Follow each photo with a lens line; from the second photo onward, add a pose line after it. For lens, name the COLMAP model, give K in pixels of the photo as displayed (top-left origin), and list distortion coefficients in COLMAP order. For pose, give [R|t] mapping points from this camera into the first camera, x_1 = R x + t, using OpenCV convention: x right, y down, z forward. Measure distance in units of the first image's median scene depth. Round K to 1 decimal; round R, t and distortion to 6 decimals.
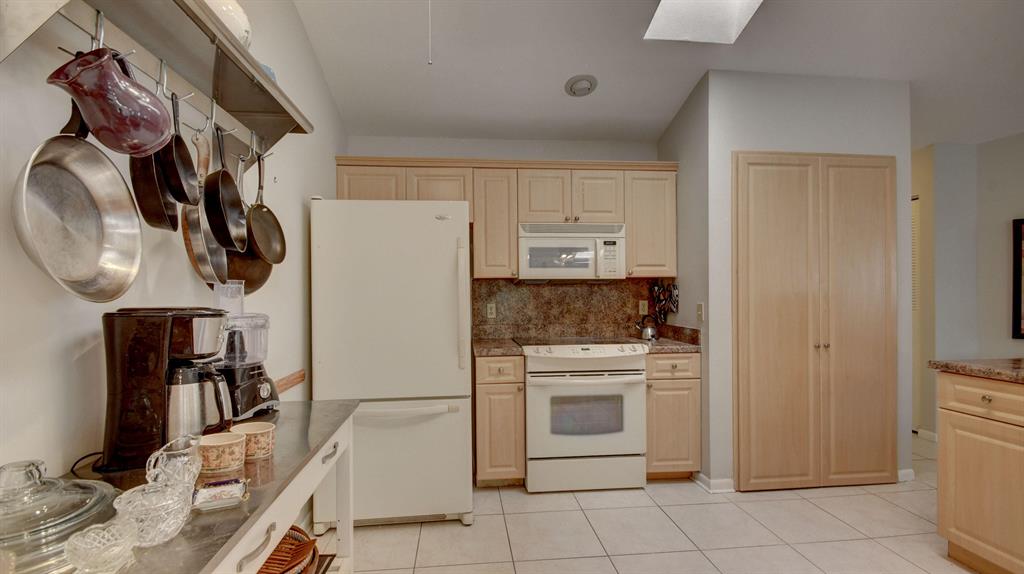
lens RADIAL K [[447.9, 0, 500.7], [0, 447.9, 294.5], [0, 0, 1]] dist [0.002230, -0.008217]
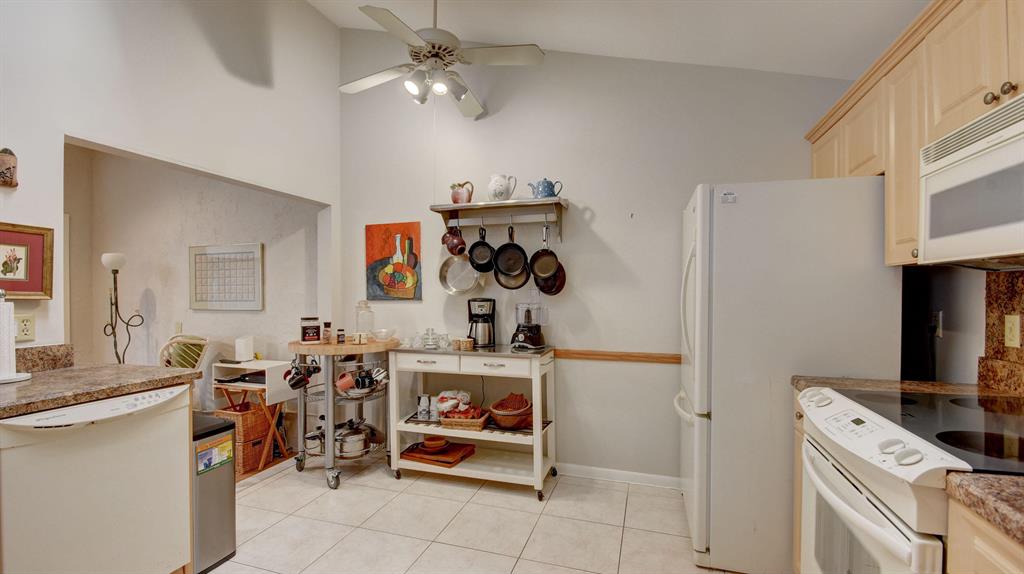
lens RADIAL K [[452.3, 0, 496.6], [0, 452.3, 296.4], [0, 0, 1]] dist [0.001606, -0.009634]
pose [[-0.411006, 0.015301, -0.911504, 0.670744], [0.004353, 0.999881, 0.014822, -0.009136], [0.911622, 0.002124, -0.411023, 0.777037]]
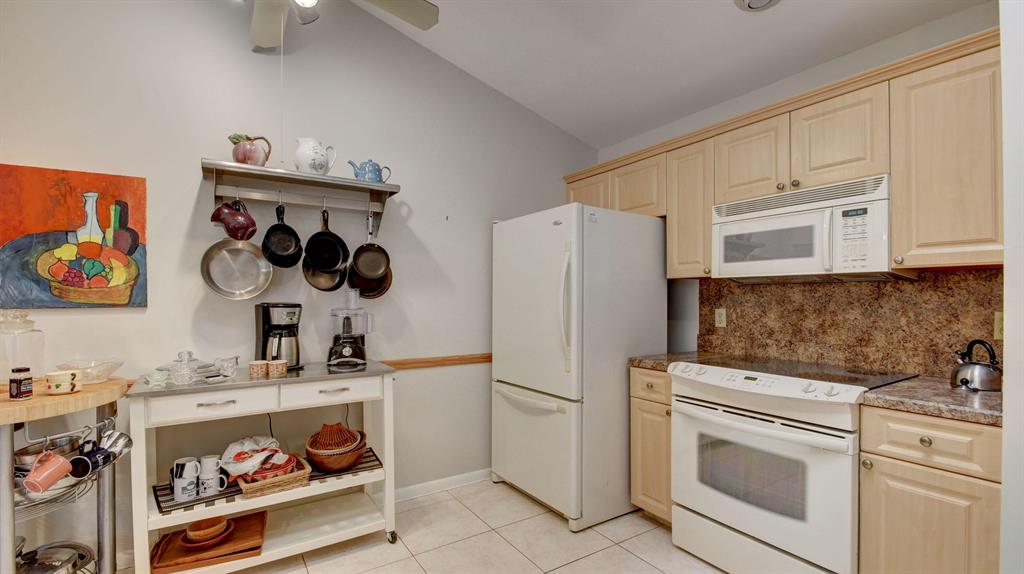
lens RADIAL K [[446.7, 0, 493.3], [0, 446.7, 297.5], [0, 0, 1]] dist [0.001834, -0.014428]
pose [[0.450014, 0.006526, -0.892998, 0.560368], [-0.002846, 0.999979, 0.005873, -0.004153], [0.893017, -0.000102, 0.450023, 0.309005]]
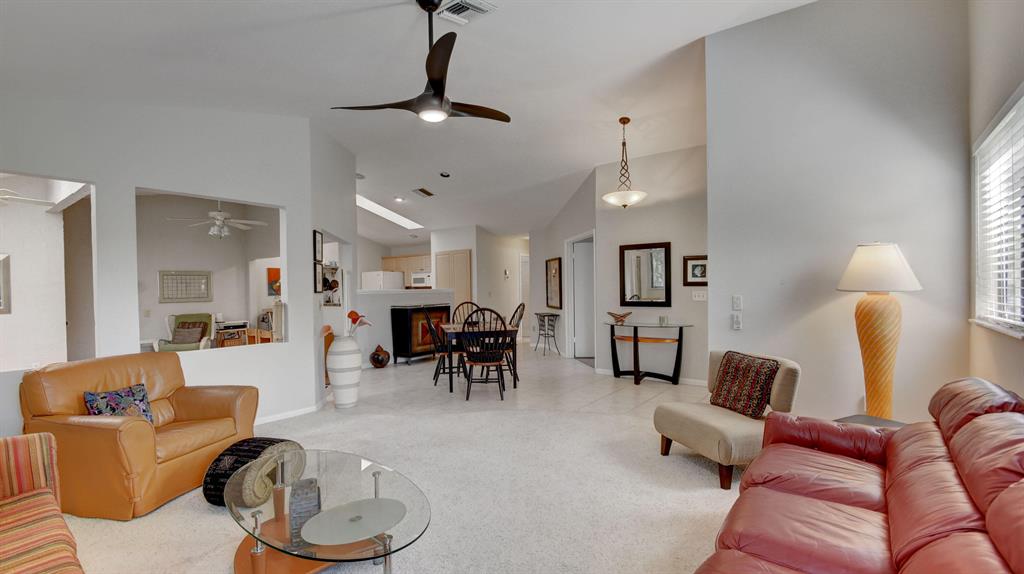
lens RADIAL K [[452.3, 0, 496.6], [0, 452.3, 296.4], [0, 0, 1]] dist [0.001606, -0.009634]
pose [[0.727783, 0.004056, -0.685796, 3.087994], [0.014302, 0.999675, 0.021090, -0.023072], [0.685659, -0.025157, 0.727488, -1.226789]]
